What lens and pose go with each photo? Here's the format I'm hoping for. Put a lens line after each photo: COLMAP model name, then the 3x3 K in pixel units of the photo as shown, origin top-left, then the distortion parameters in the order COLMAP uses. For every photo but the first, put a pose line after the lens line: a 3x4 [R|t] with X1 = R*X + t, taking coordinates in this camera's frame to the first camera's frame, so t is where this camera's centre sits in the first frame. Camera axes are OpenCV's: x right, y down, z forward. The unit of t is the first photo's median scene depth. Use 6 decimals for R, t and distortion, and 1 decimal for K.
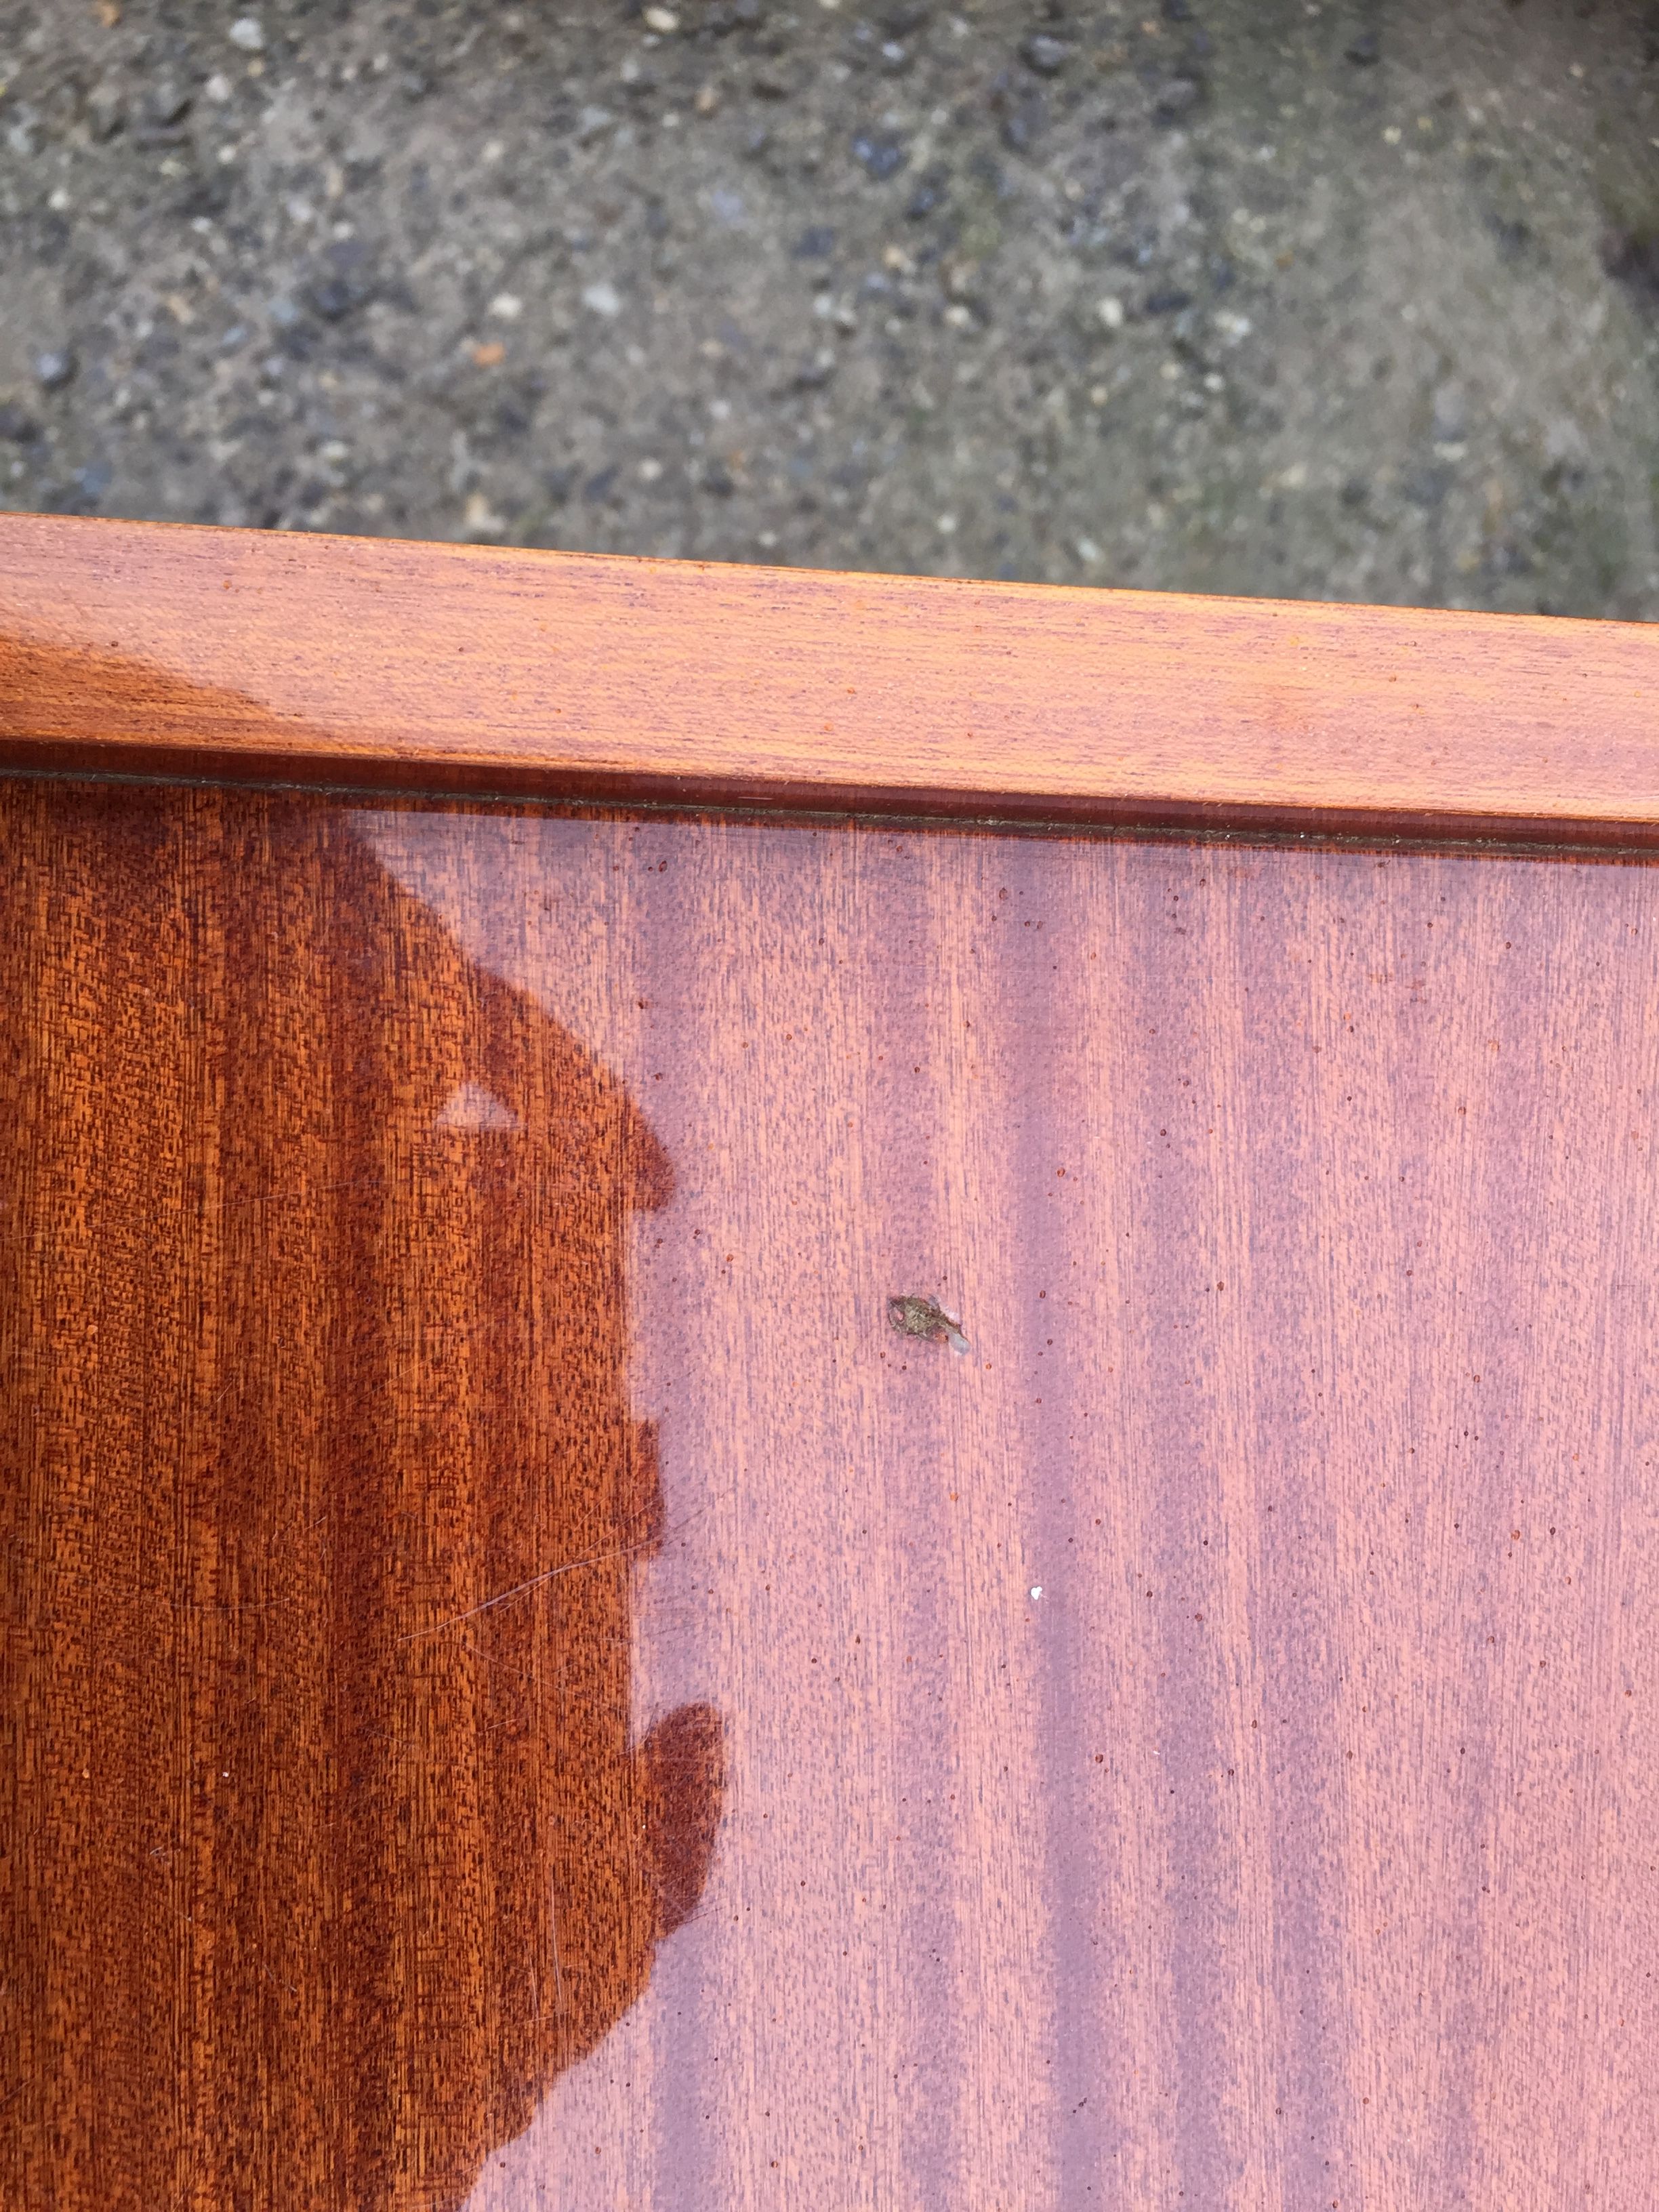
lens RADIAL K [[1897.1, 0, 829.0], [0, 1897.1, 1124.4], [0, 0, 1]] dist [0.087228, -0.113185]
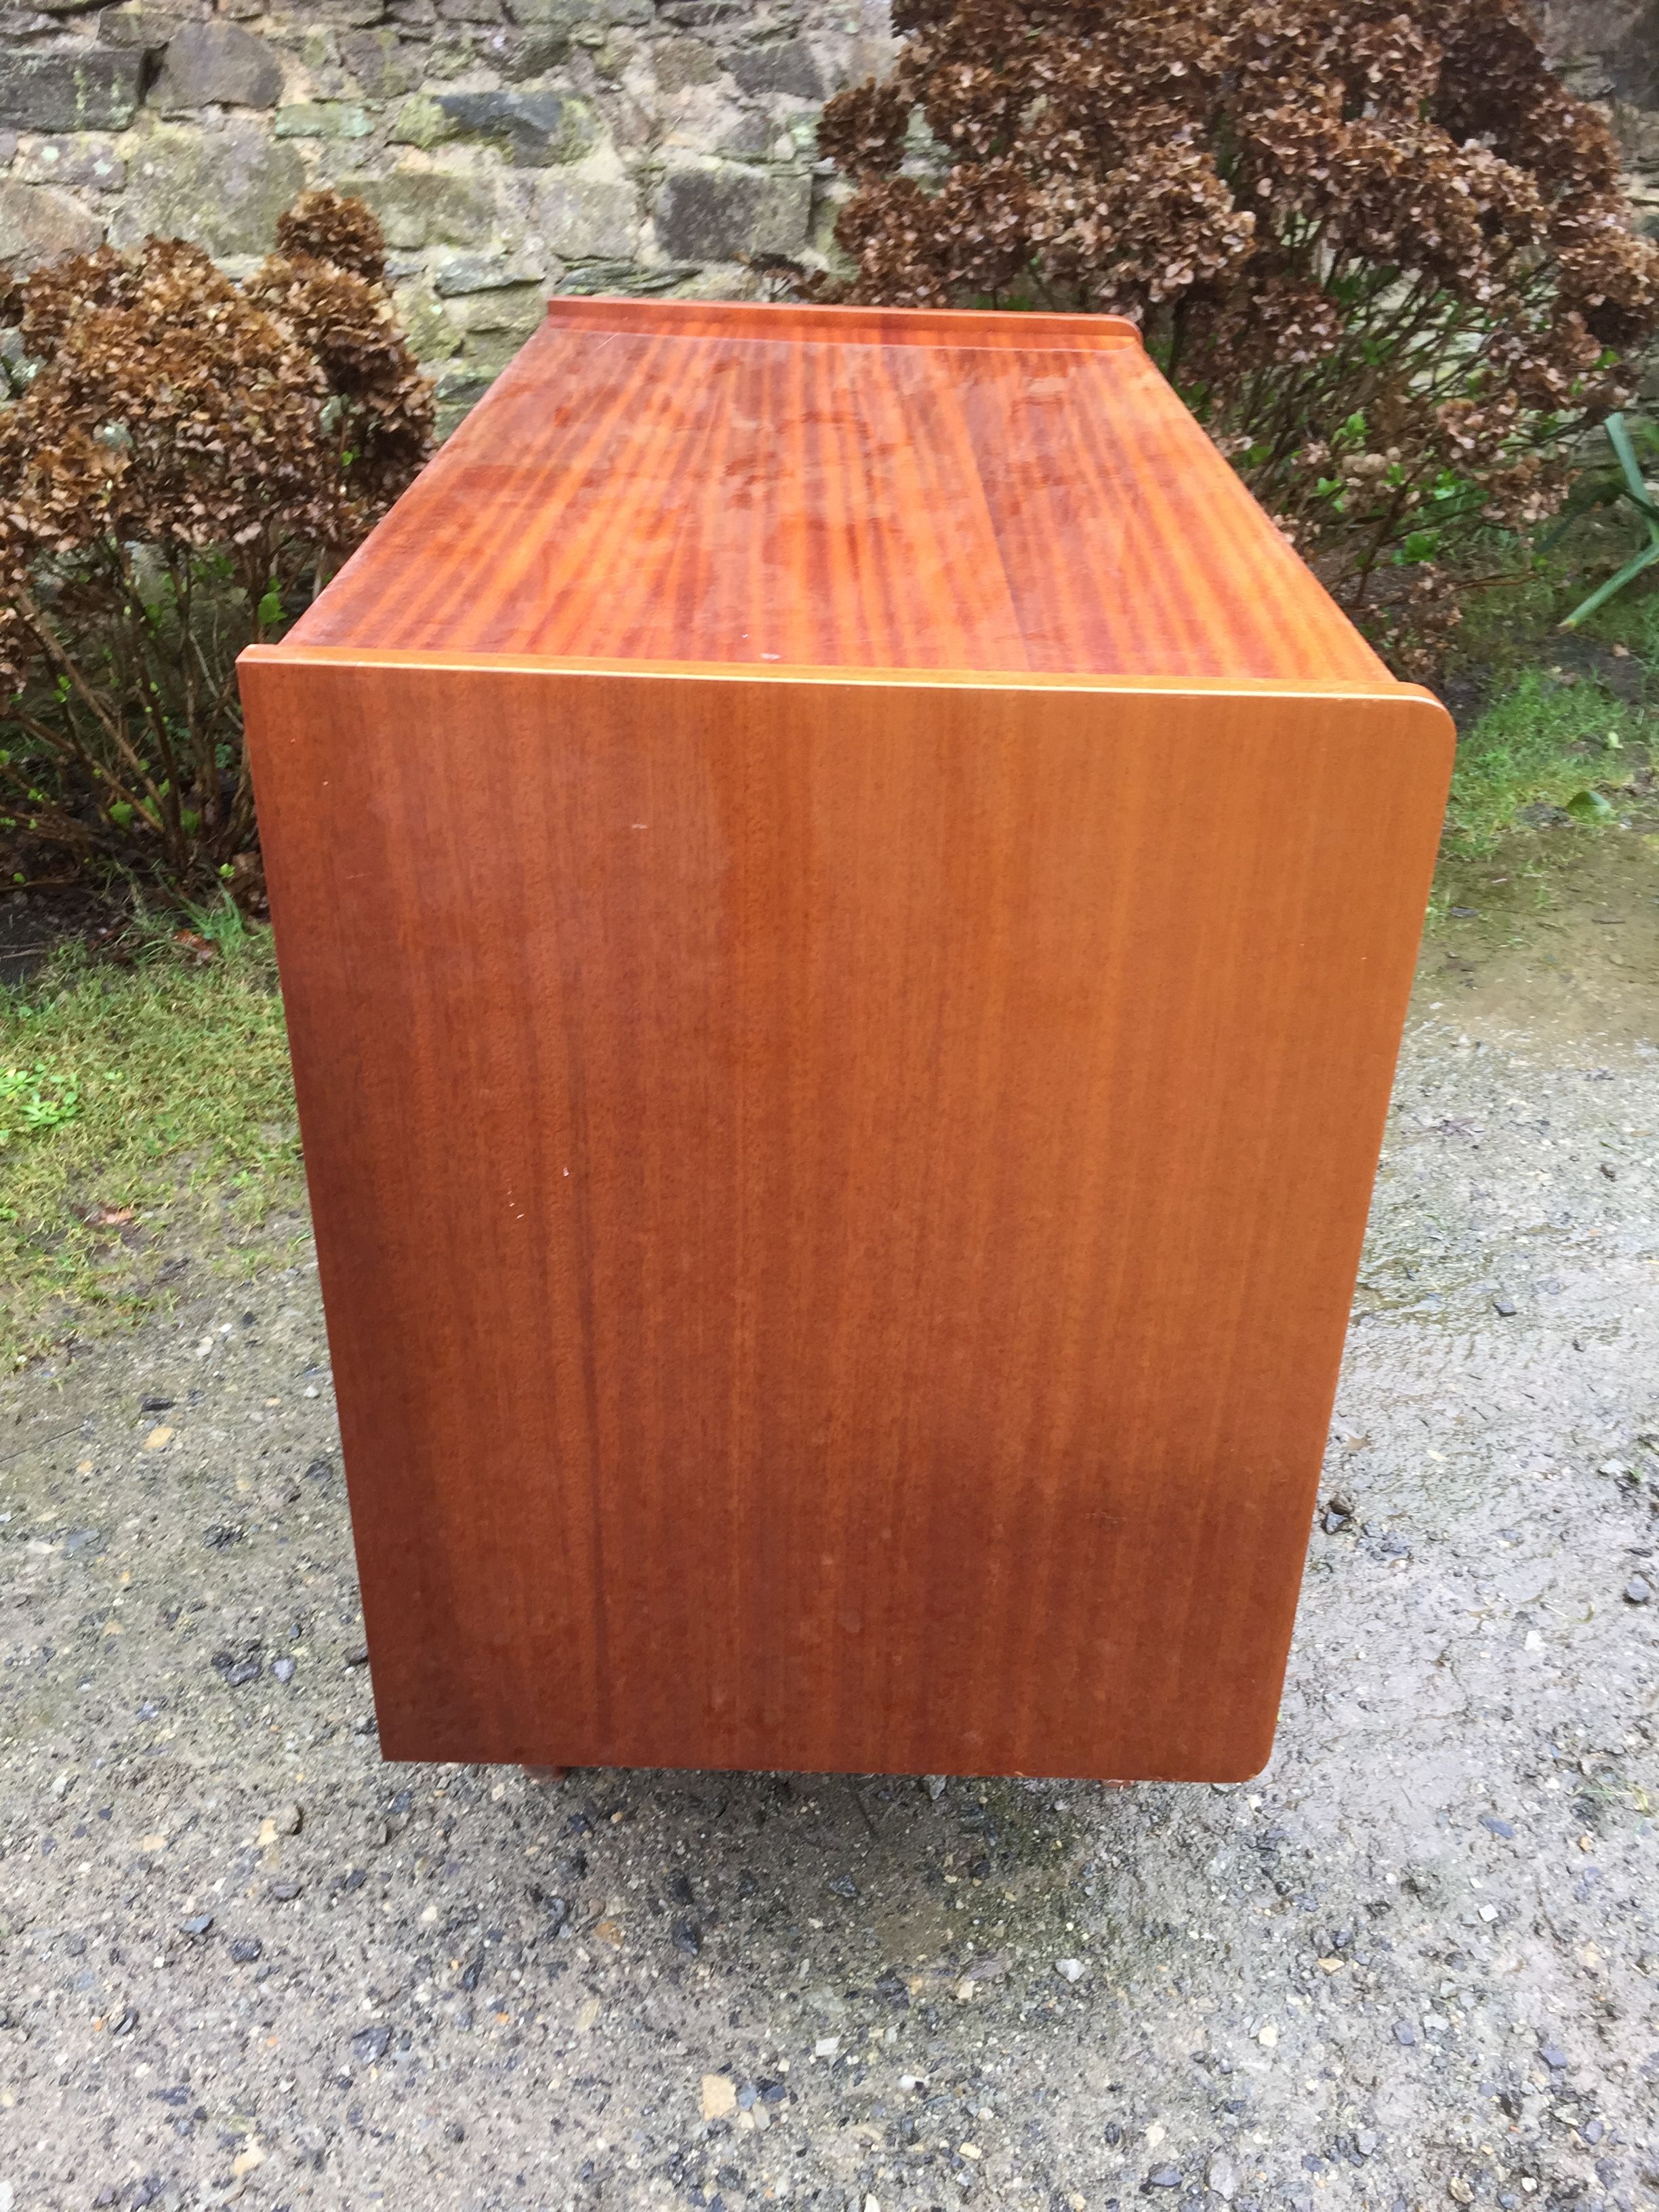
lens RADIAL K [[1897.1, 0, 831.7], [0, 1897.1, 1127.8], [0, 0, 1]] dist [0.087228, -0.113185]
pose [[-0.591258, -0.556930, 0.583303, -0.665585], [0.795580, -0.284263, 0.535020, -0.458994], [-0.132157, 0.780399, 0.611156, -0.151142]]
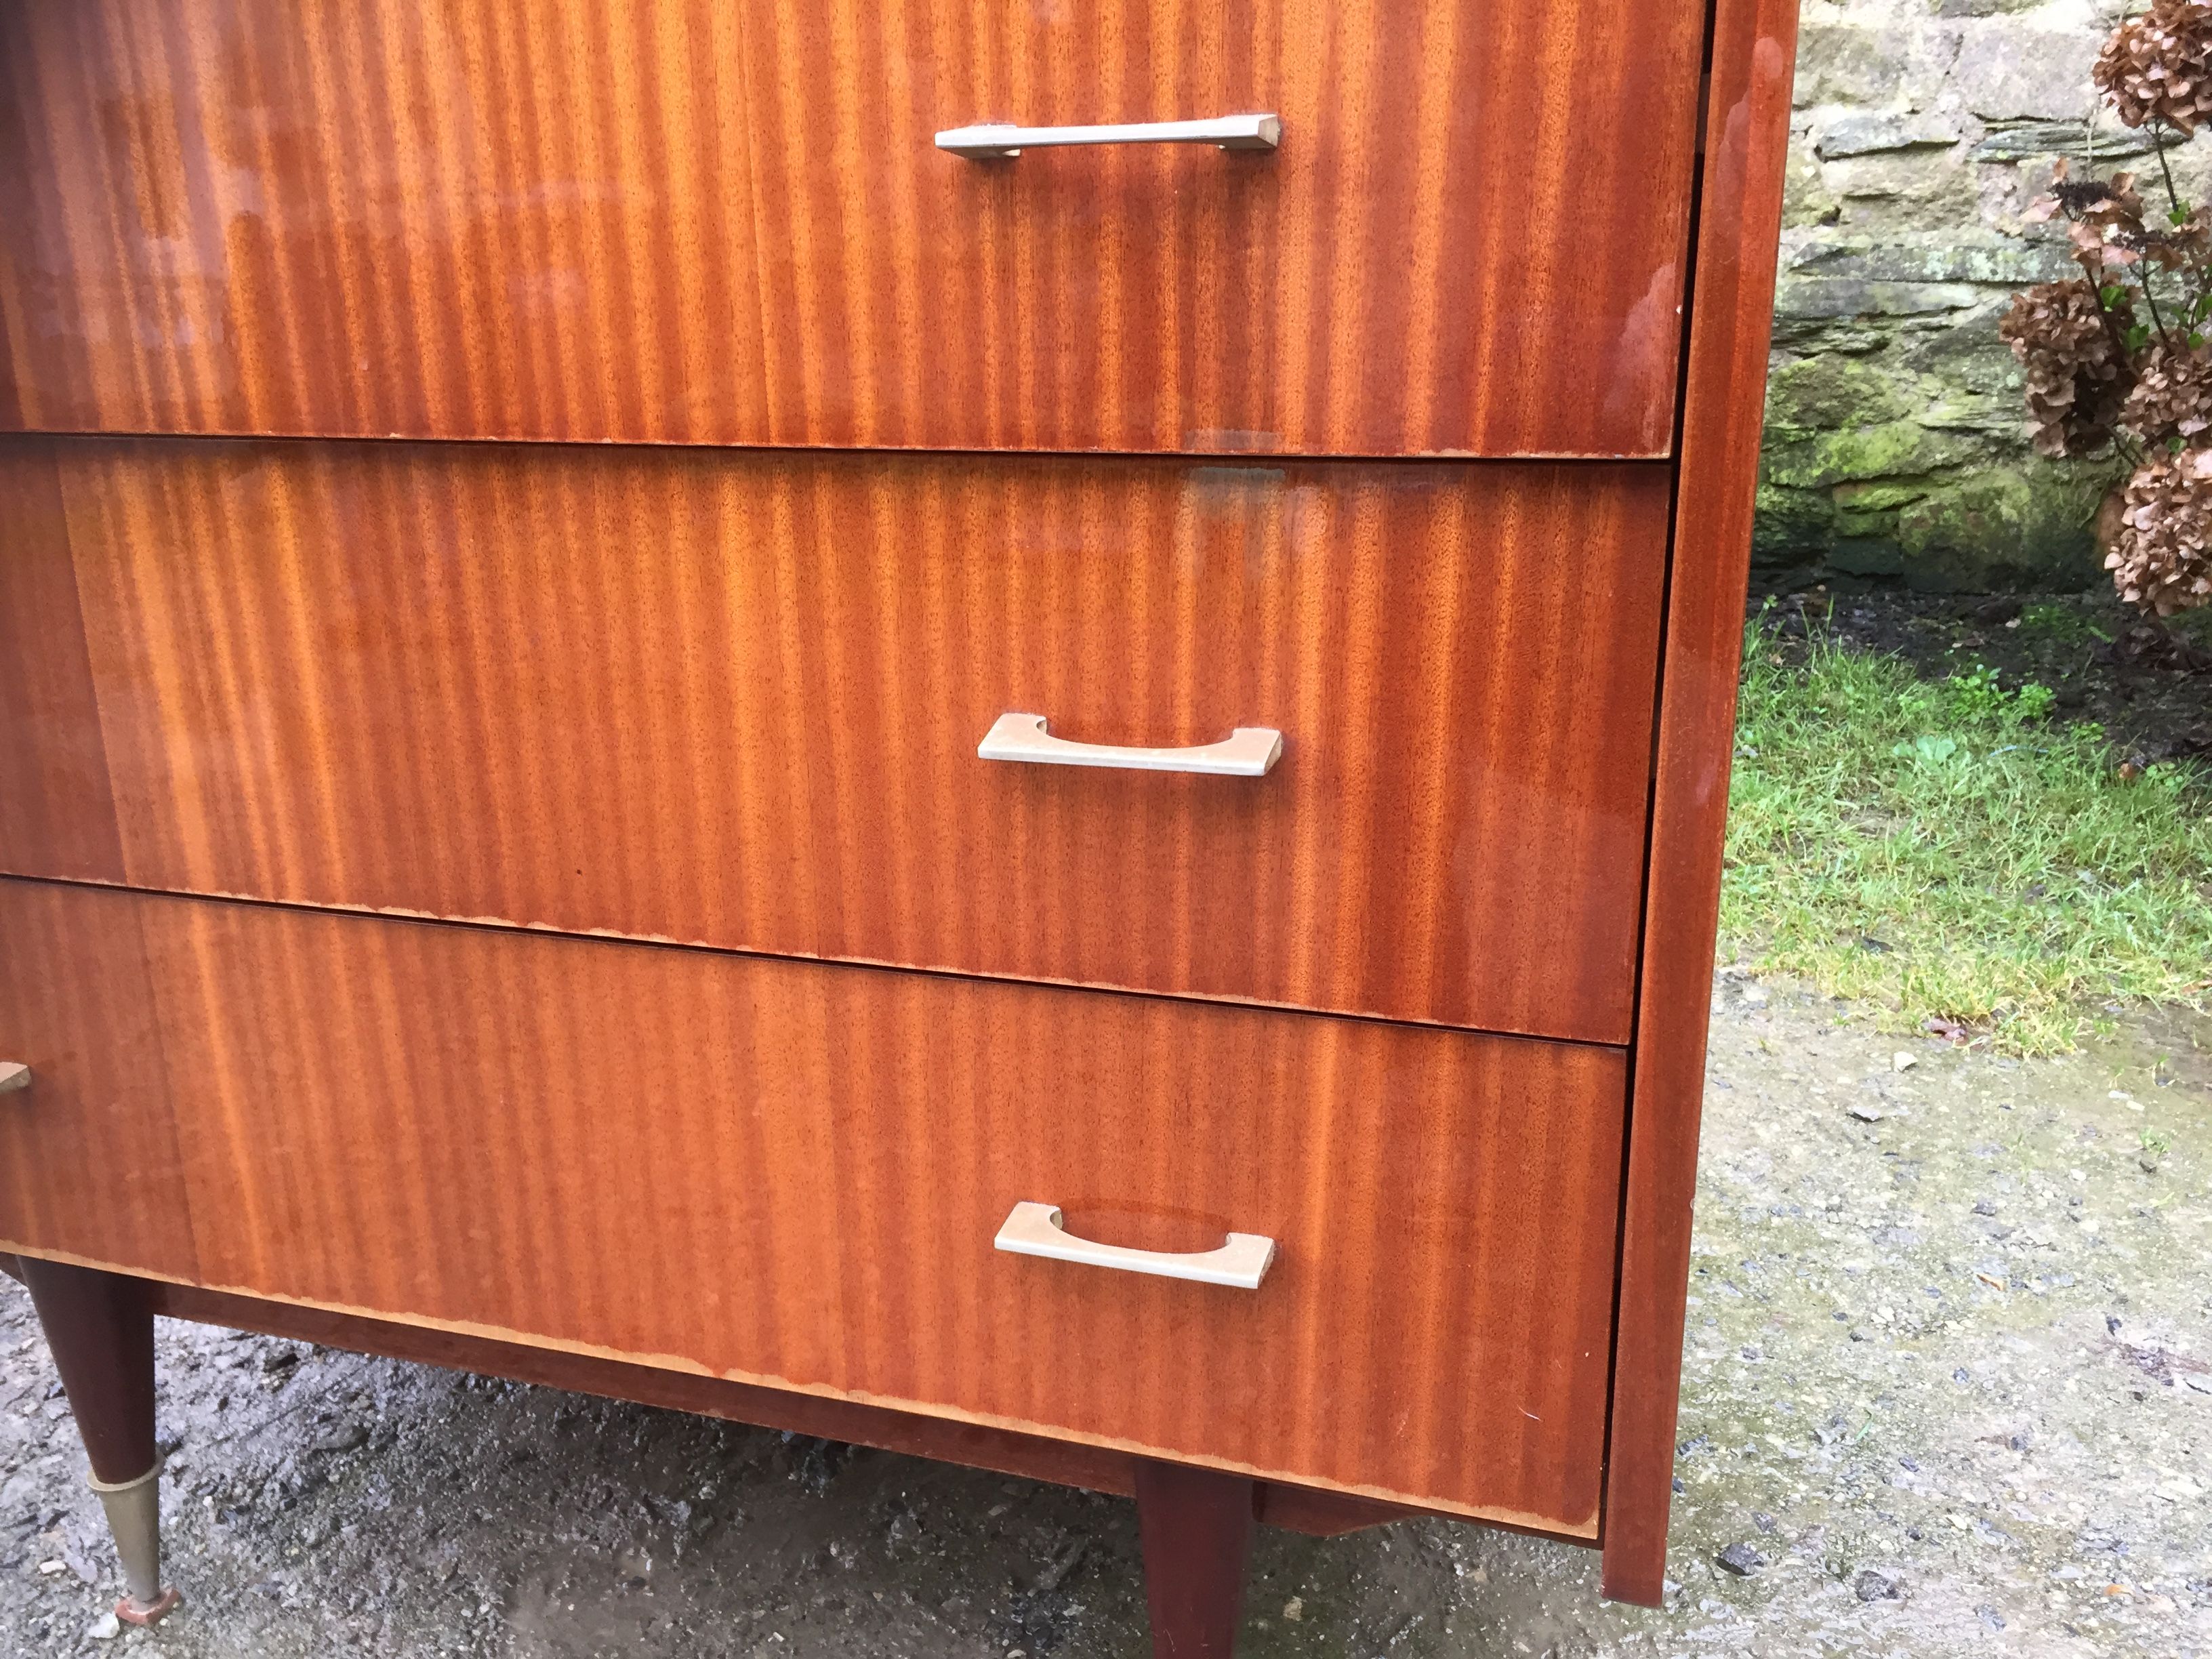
lens RADIAL K [[1897.1, 0, 1109.3], [0, 1897.1, 833.6], [0, 0, 1]] dist [0.087228, -0.113185]
pose [[0.287978, -0.492152, 0.821495, -0.805489], [0.955747, 0.093841, -0.278821, 0.826528], [0.060132, 0.865436, 0.497398, 0.144069]]
